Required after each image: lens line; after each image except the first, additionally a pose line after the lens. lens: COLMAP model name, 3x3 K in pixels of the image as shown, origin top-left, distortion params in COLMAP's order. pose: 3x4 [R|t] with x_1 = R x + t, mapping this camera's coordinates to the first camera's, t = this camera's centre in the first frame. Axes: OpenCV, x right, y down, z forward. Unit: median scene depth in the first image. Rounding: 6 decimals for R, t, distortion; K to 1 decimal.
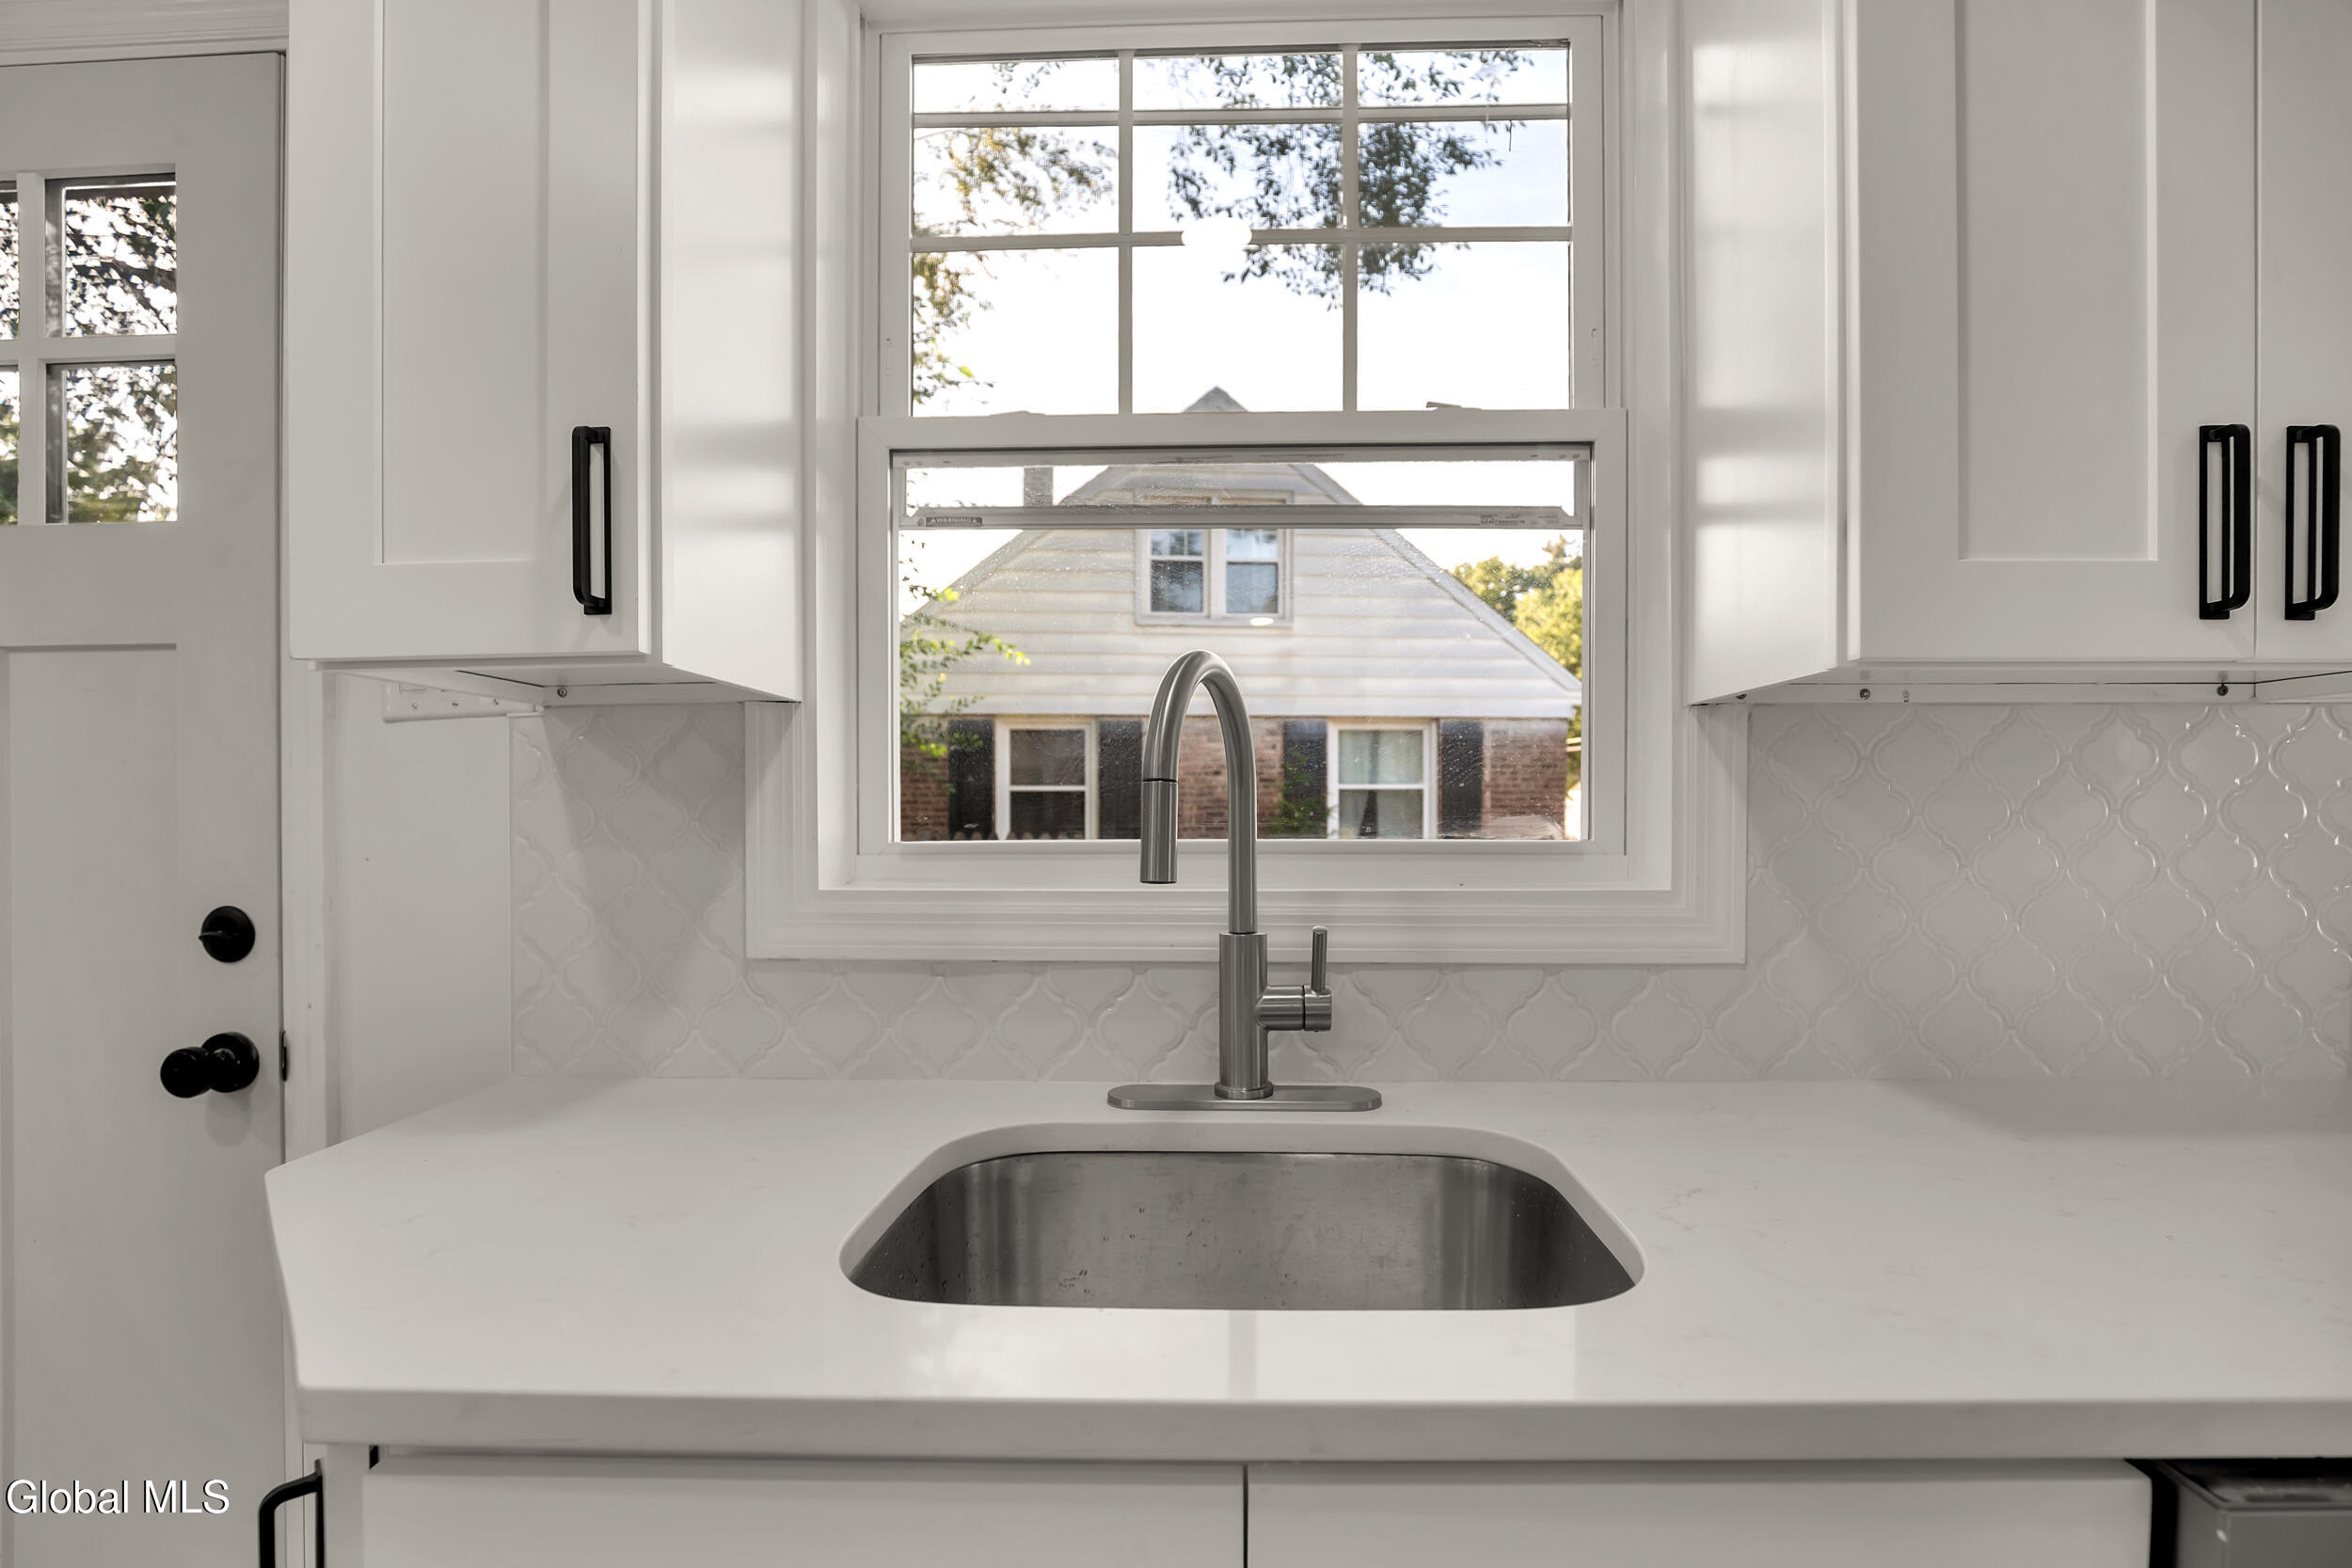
lens RADIAL K [[1119.7, 0, 1214.6], [0, 1119.7, 836.9], [0, 0, 1]] dist [-0.033047, 0.004266]
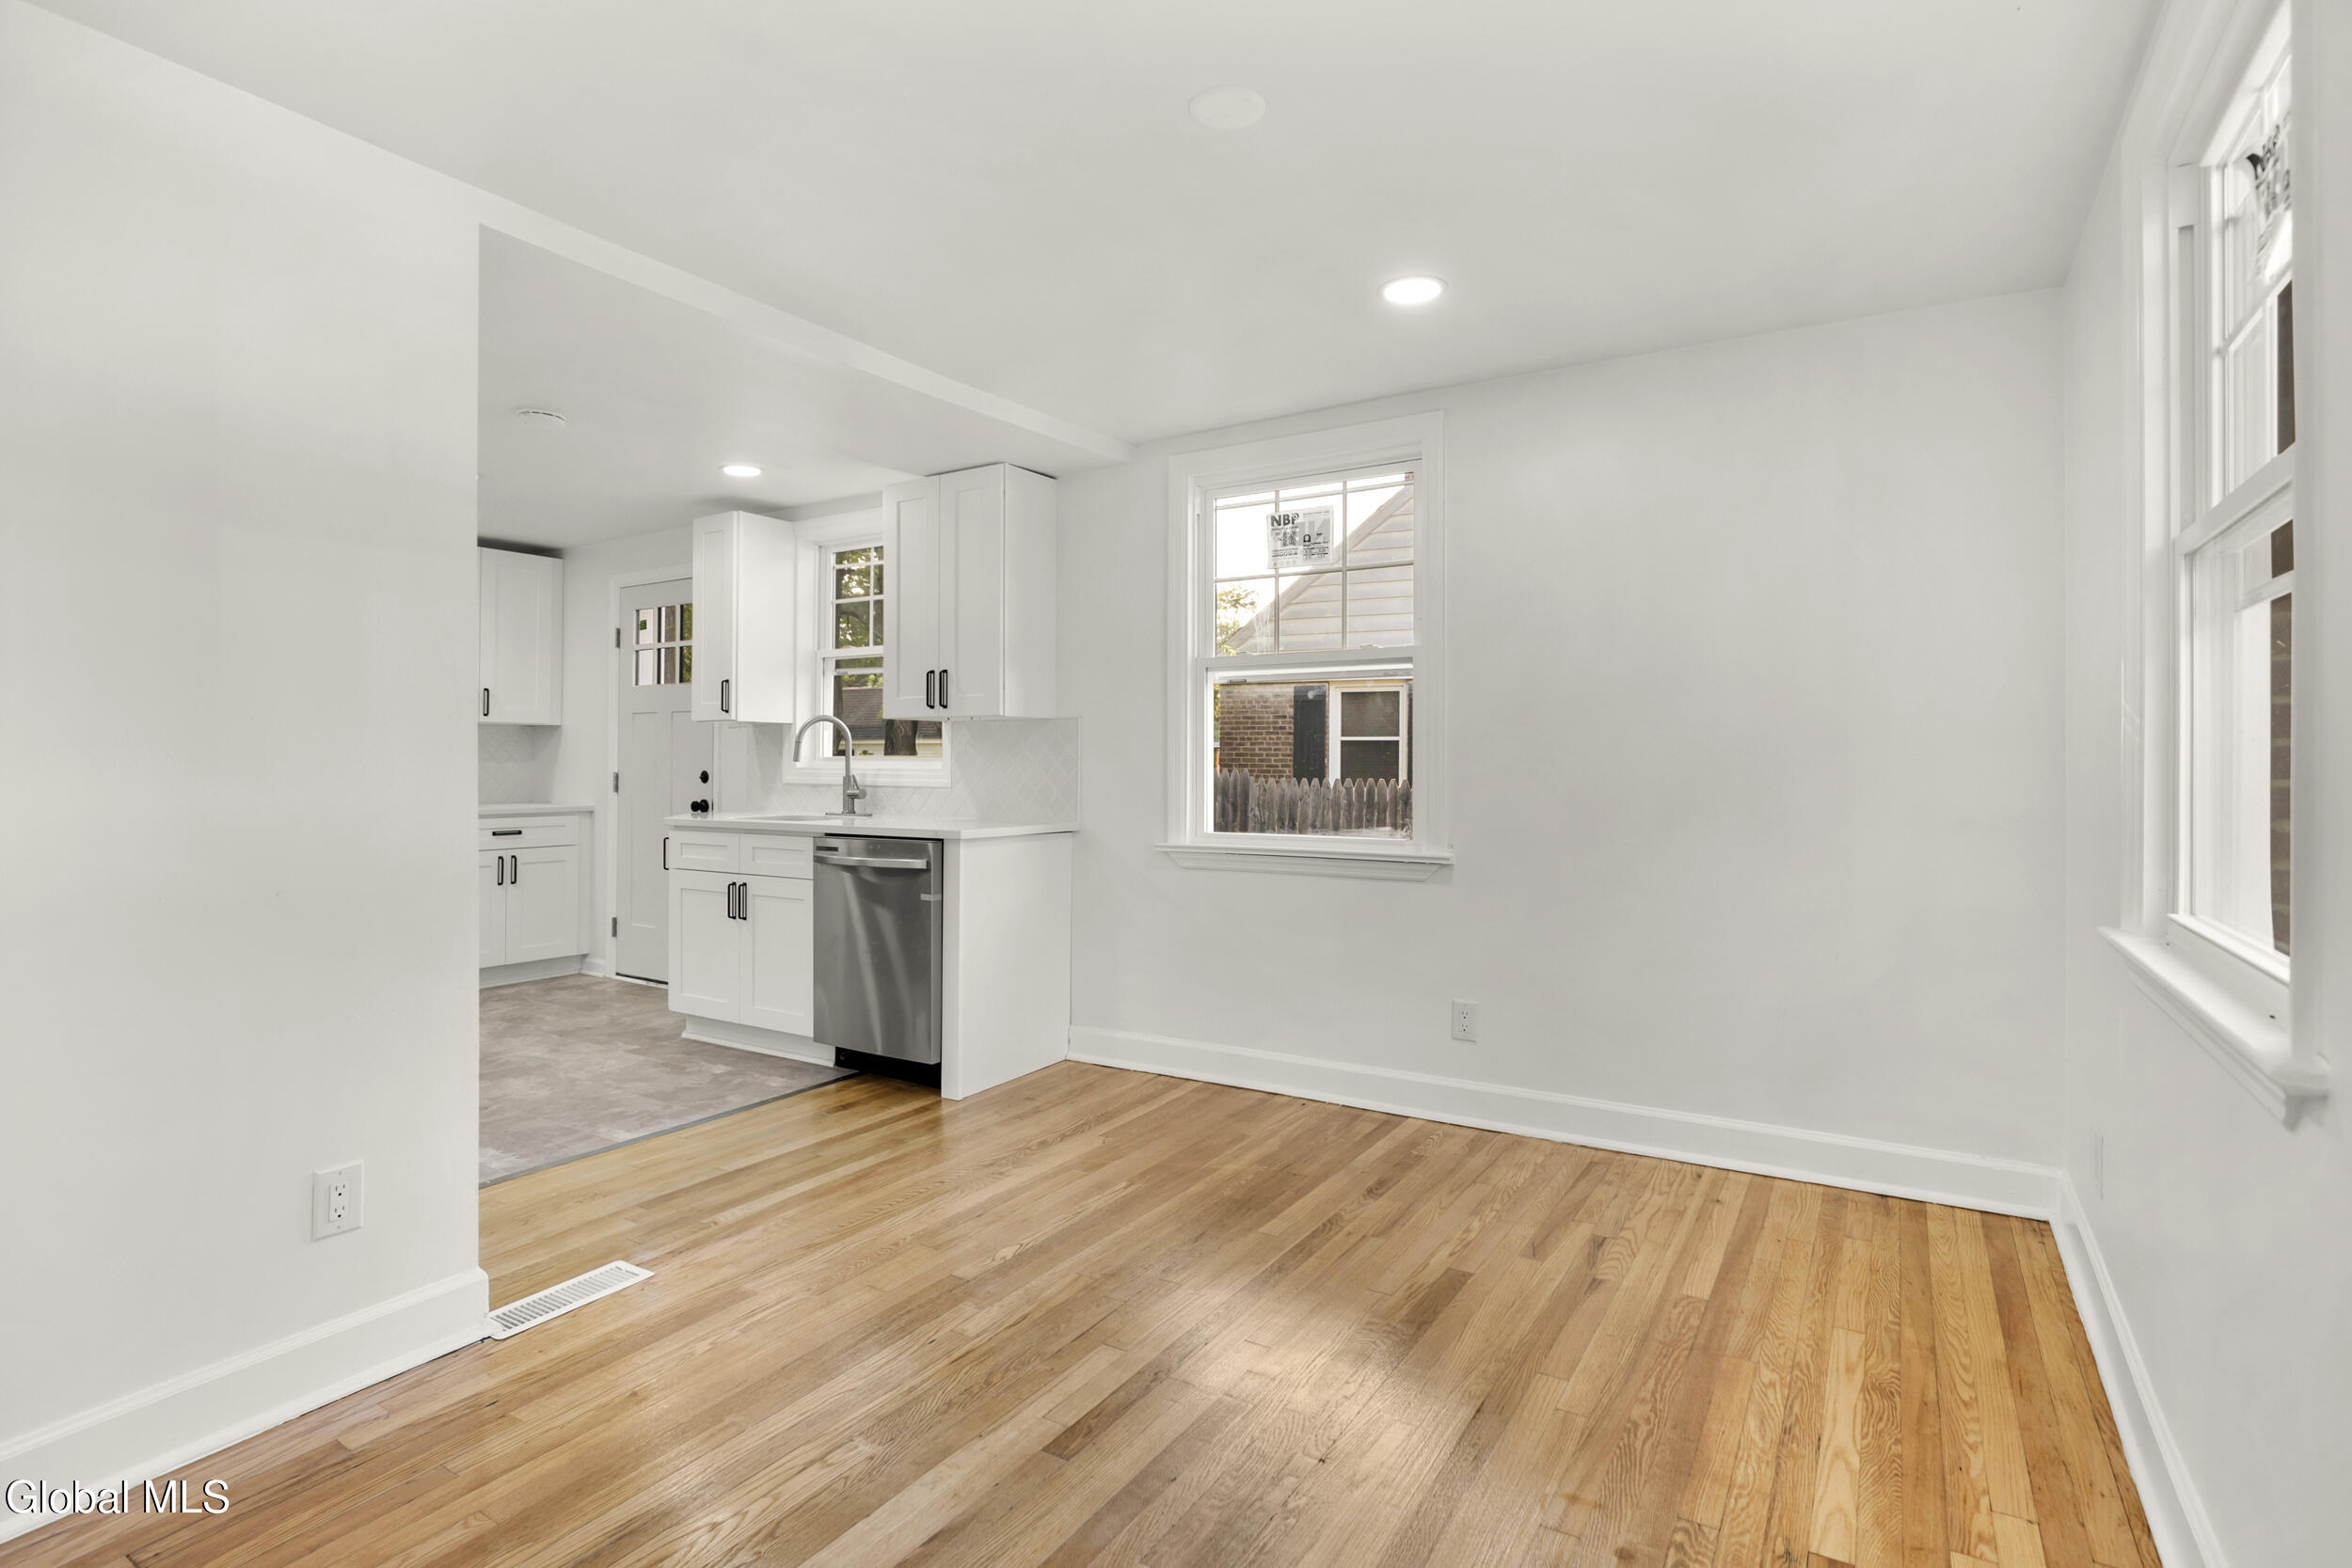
lens RADIAL K [[1119.7, 0, 1157.5], [0, 1119.7, 762.3], [0, 0, 1]] dist [-0.033047, 0.004266]
pose [[0.856612, 0.005886, -0.515928, 3.052698], [-0.016988, 0.999715, -0.016800, 0.077767], [0.515682, 0.023156, 0.856467, -1.950983]]
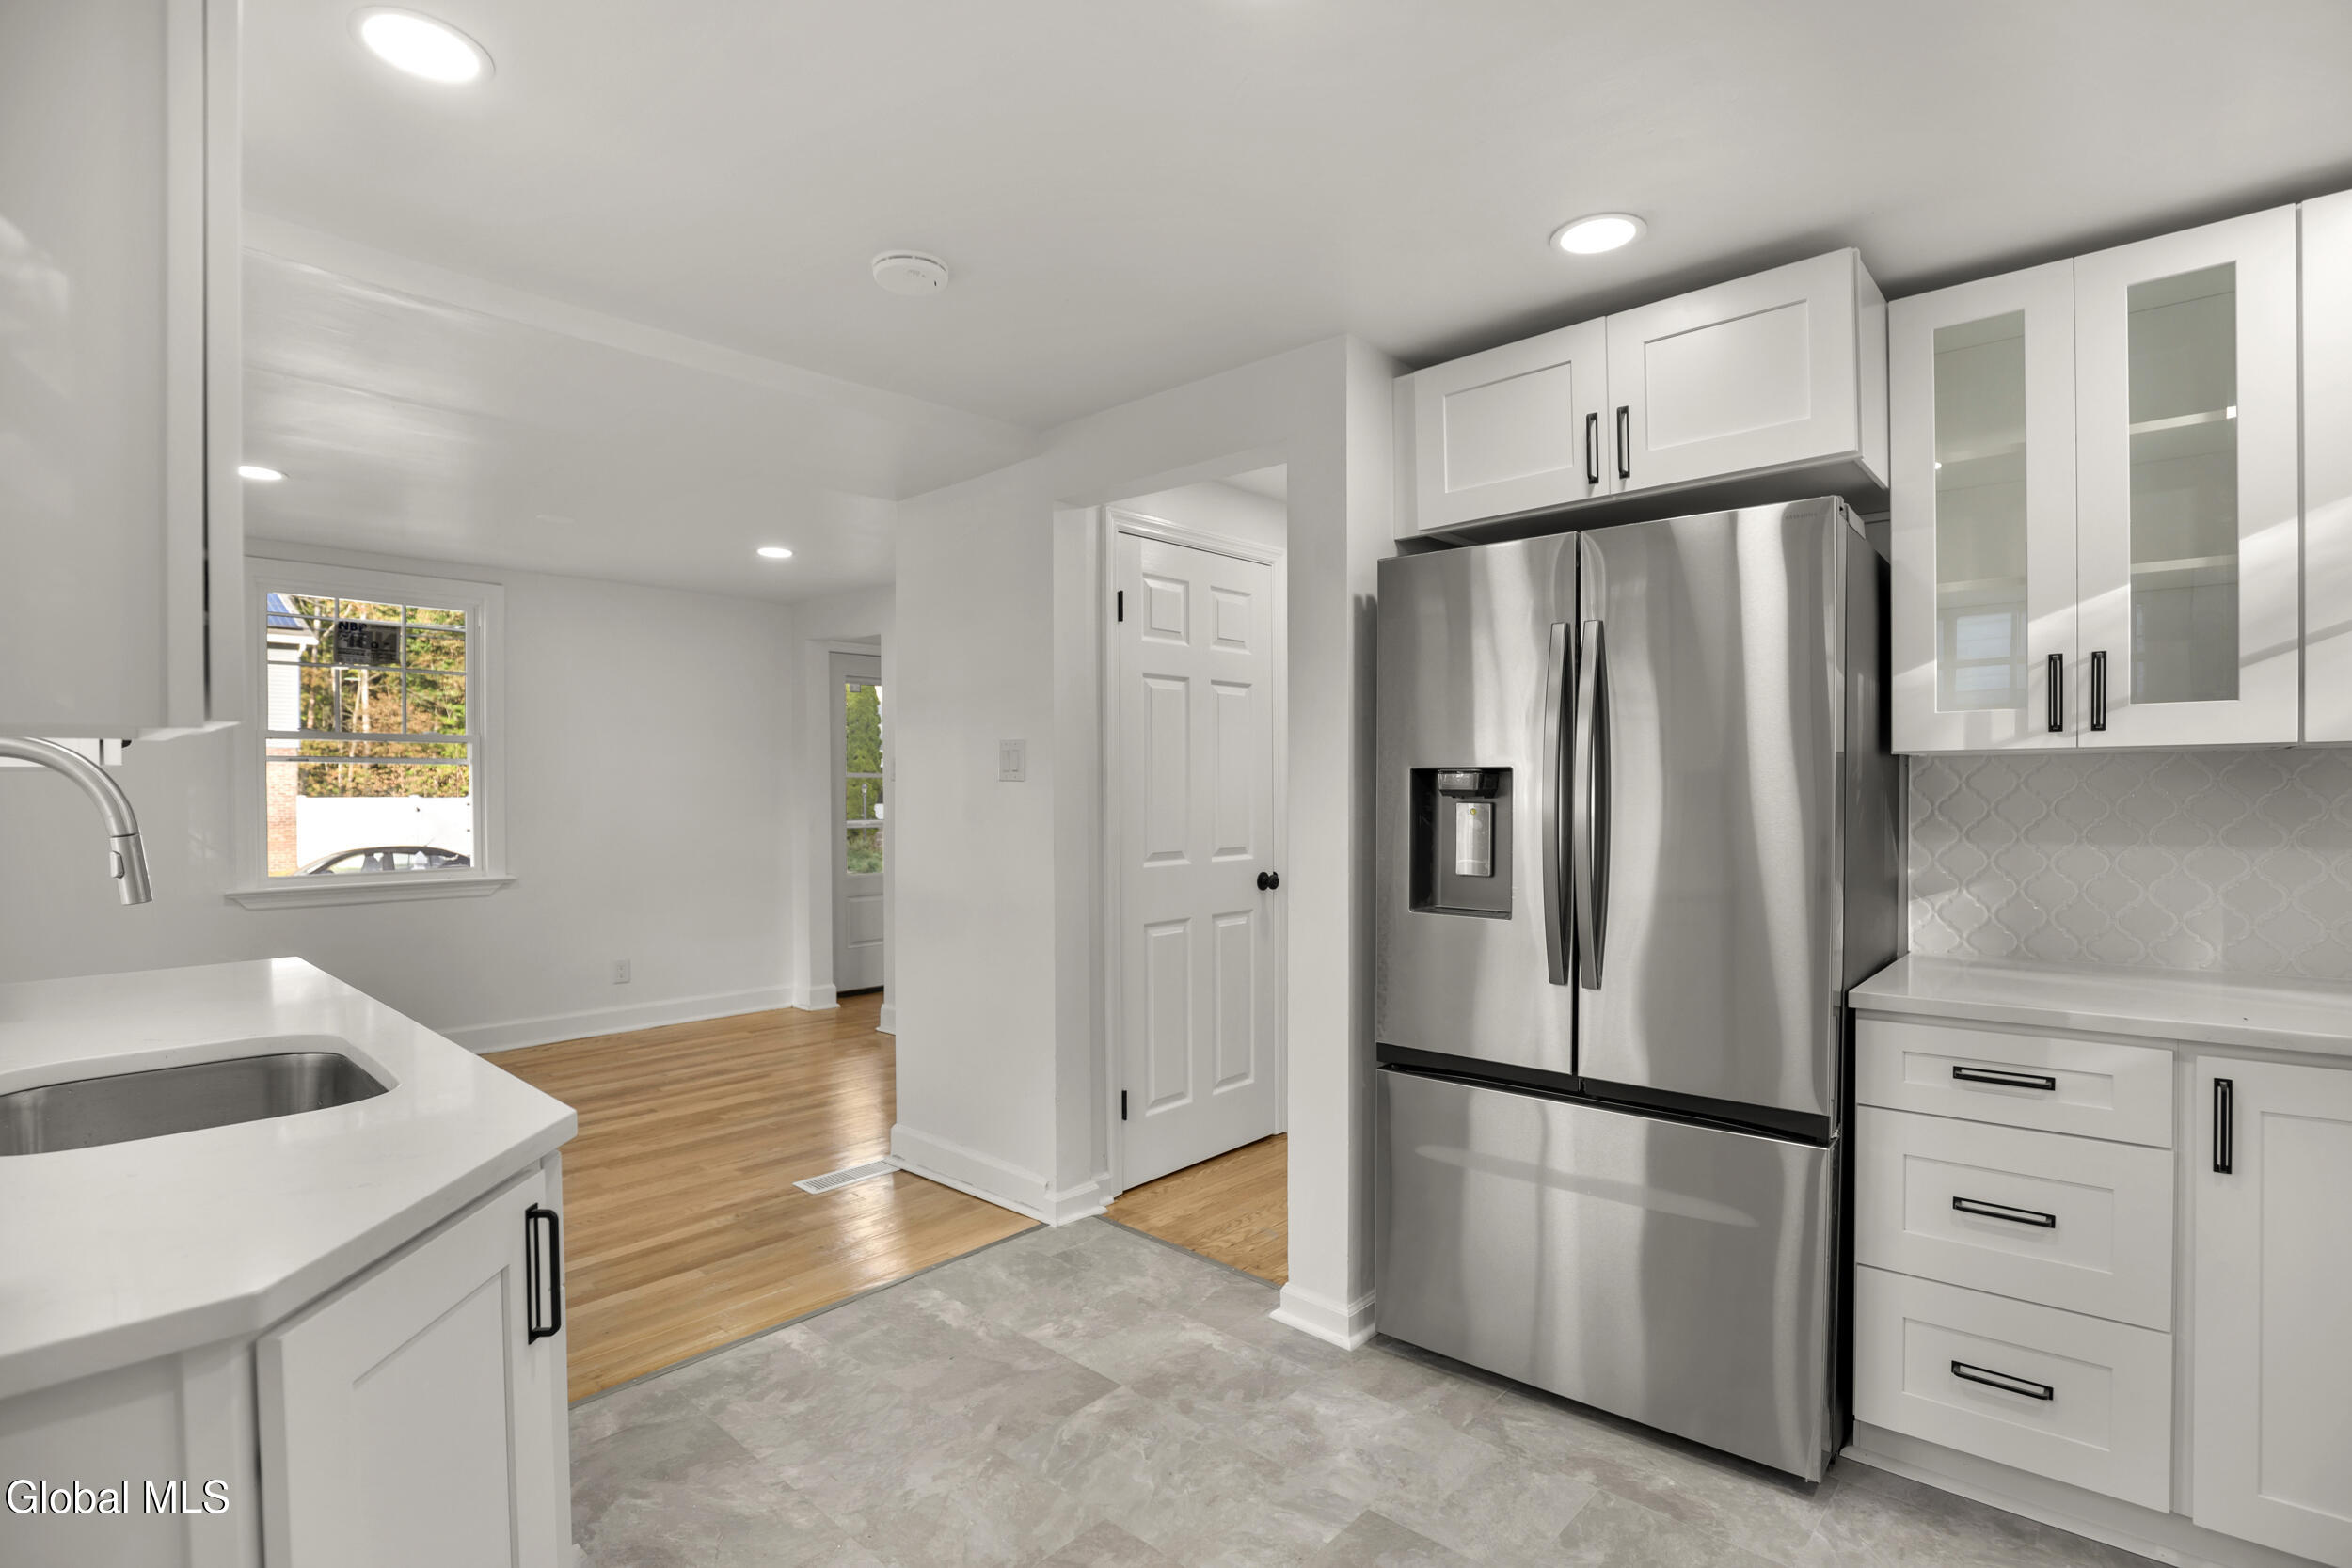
lens RADIAL K [[1119.7, 0, 1194.1], [0, 1119.7, 794.0], [0, 0, 1]] dist [-0.033047, 0.004266]
pose [[-0.765387, 0.004799, 0.643553, -1.550237], [0.020921, 0.999629, 0.017427, -0.071717], [-0.643230, 0.026802, -0.765203, 0.906258]]
